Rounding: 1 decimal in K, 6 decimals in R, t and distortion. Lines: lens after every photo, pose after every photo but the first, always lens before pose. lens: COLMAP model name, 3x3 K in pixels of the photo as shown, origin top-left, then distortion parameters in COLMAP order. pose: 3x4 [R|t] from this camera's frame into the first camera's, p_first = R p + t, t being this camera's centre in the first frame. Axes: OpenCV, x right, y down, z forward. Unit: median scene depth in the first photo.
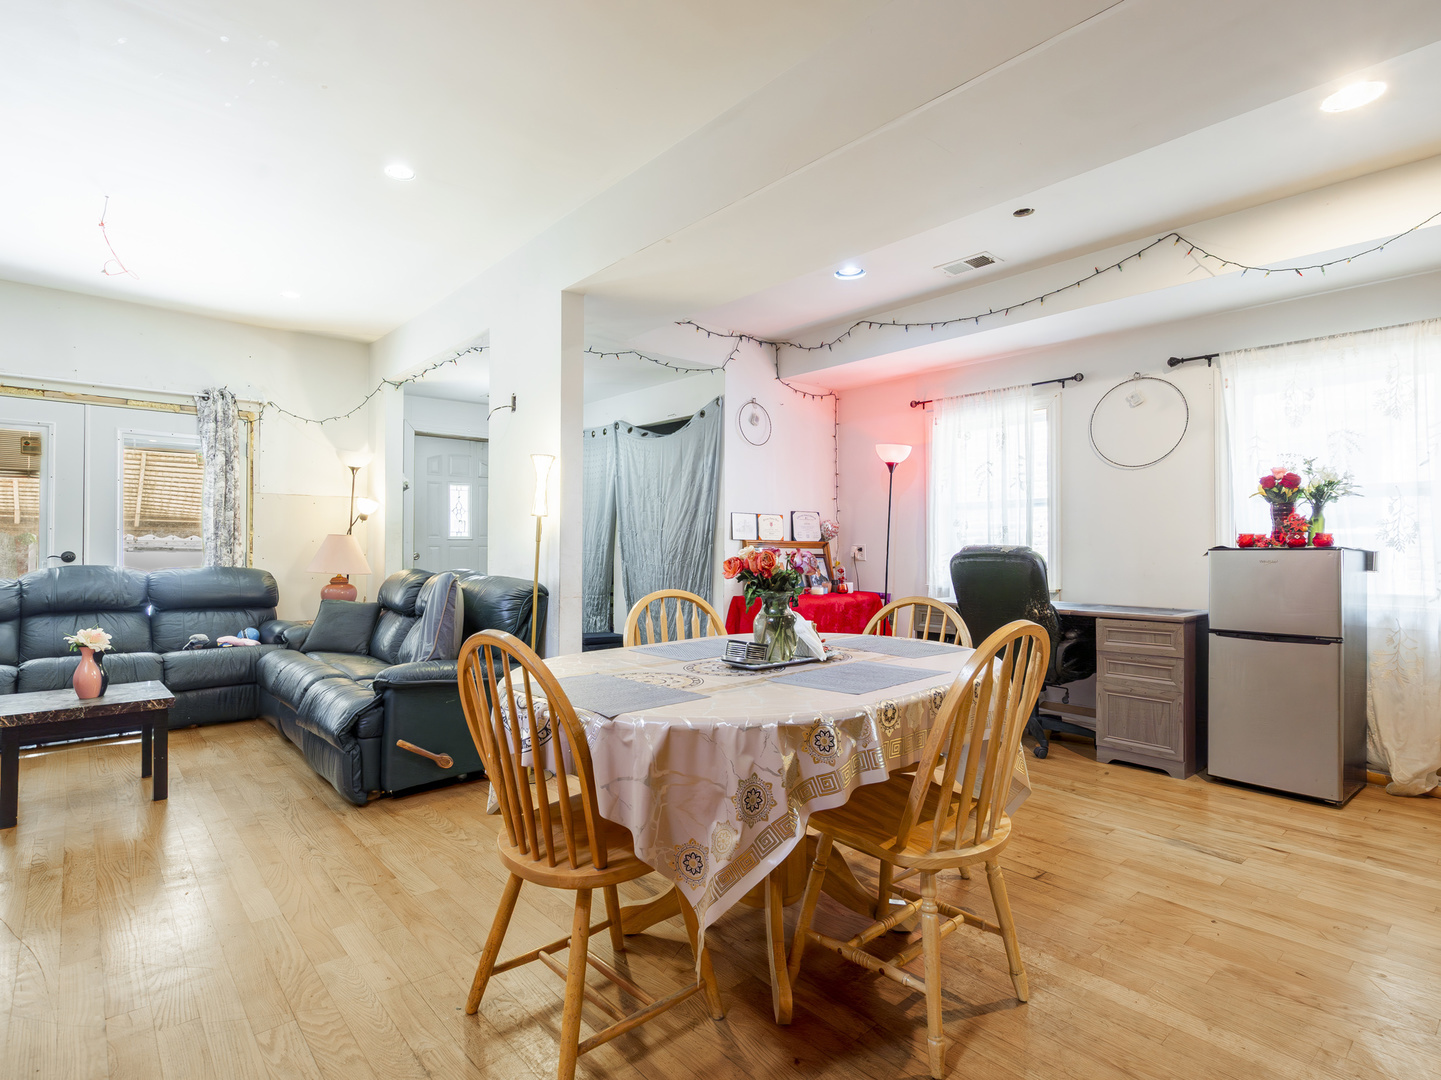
lens RADIAL K [[753.0, 0, 700.4], [0, 753.0, 542.0], [0, 0, 1]] dist [-0.000199, -0.000021]
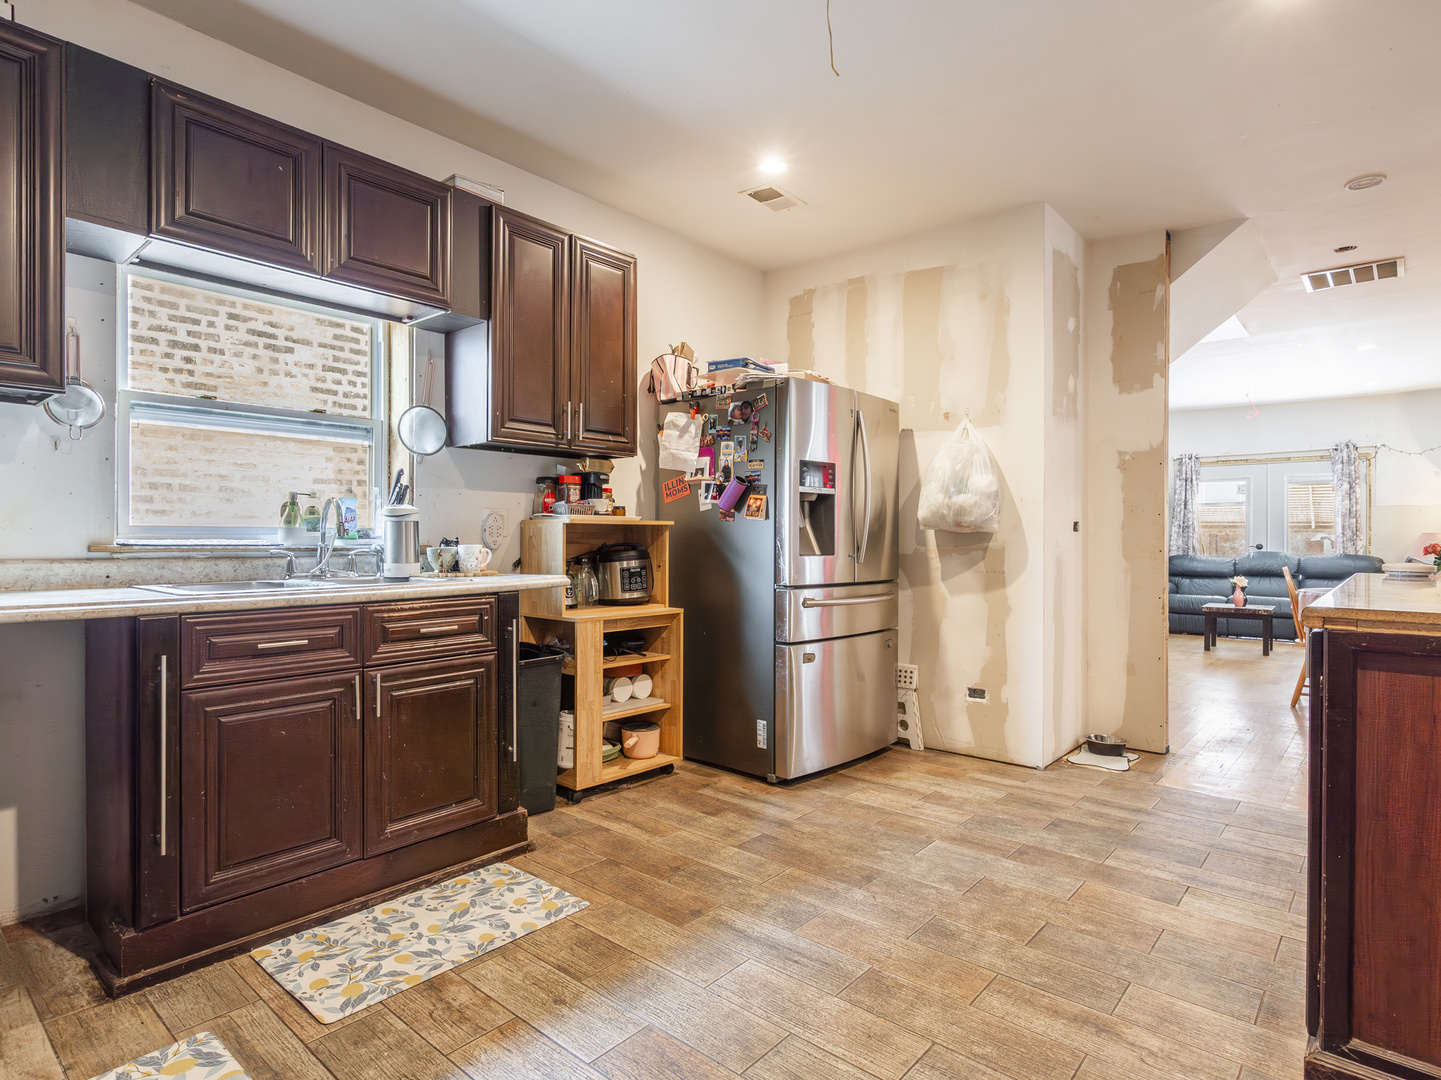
lens RADIAL K [[787.9, 0, 720.5], [0, 787.9, 540.0], [0, 0, 1]] dist [-0.007826, -0.000762]
pose [[0.164638, -0.002163, -0.986352, 0.943858], [0.007305, 0.999973, -0.000974, -0.005622], [0.986327, -0.007045, 0.164650, -0.700891]]
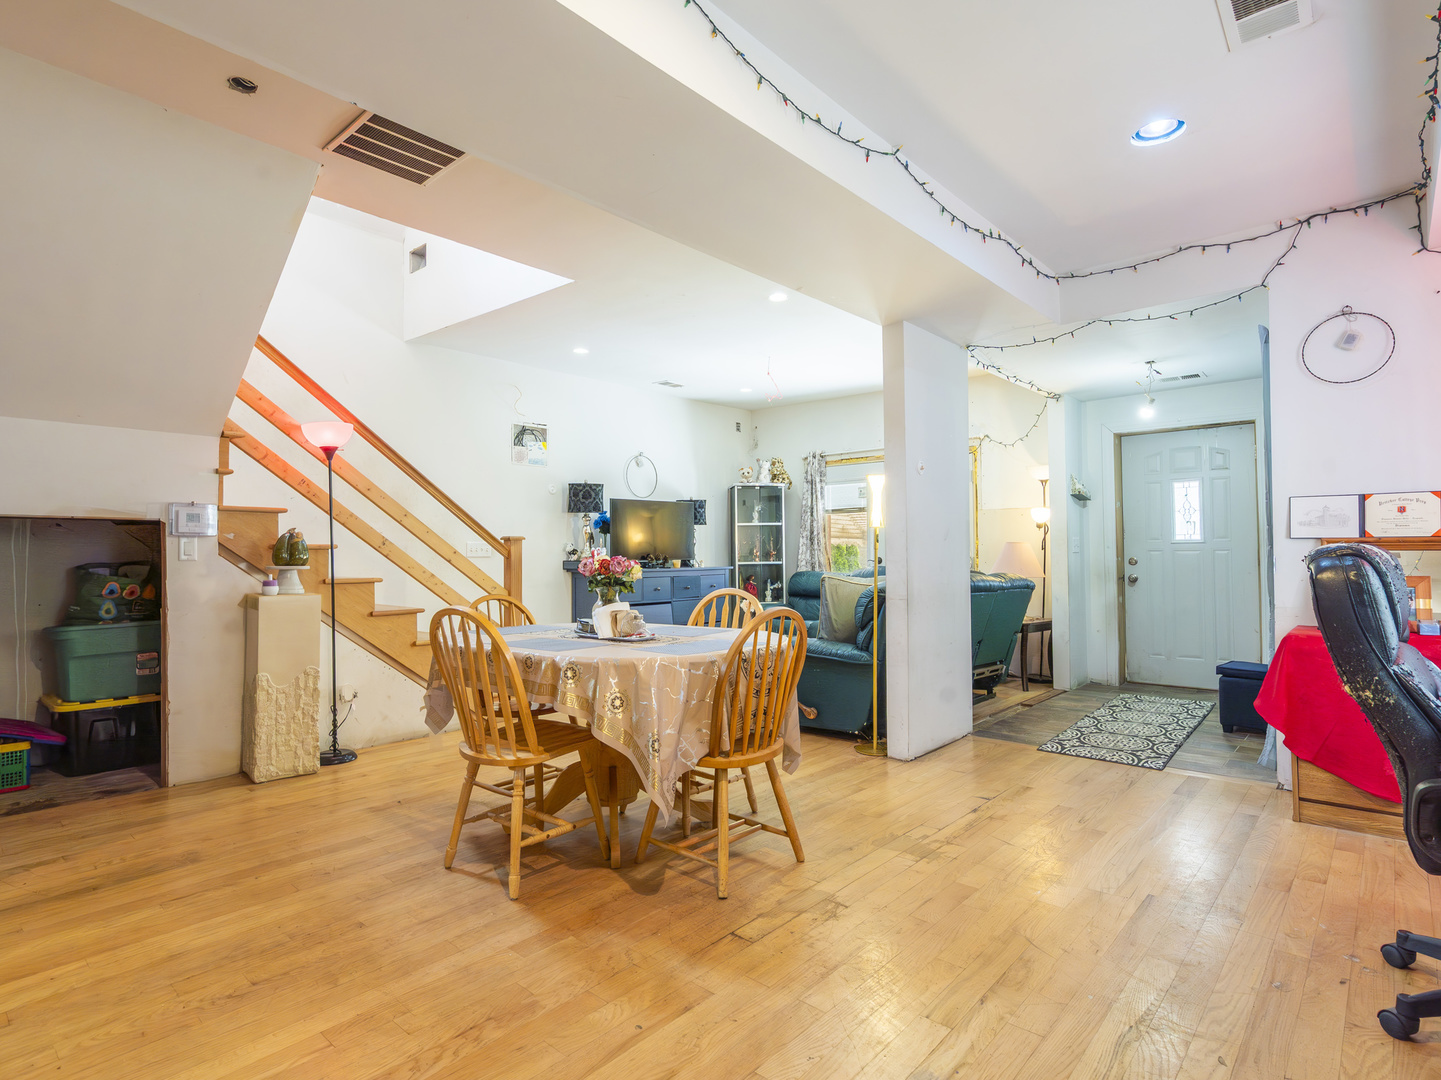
lens RADIAL K [[753.0, 0, 700.4], [0, 753.0, 542.0], [0, 0, 1]] dist [-0.000199, -0.000021]
pose [[0.118067, -0.021141, -0.992781, 0.725430], [0.017922, 0.999656, -0.019156, 0.003812], [0.992844, -0.015531, 0.118405, 0.475668]]
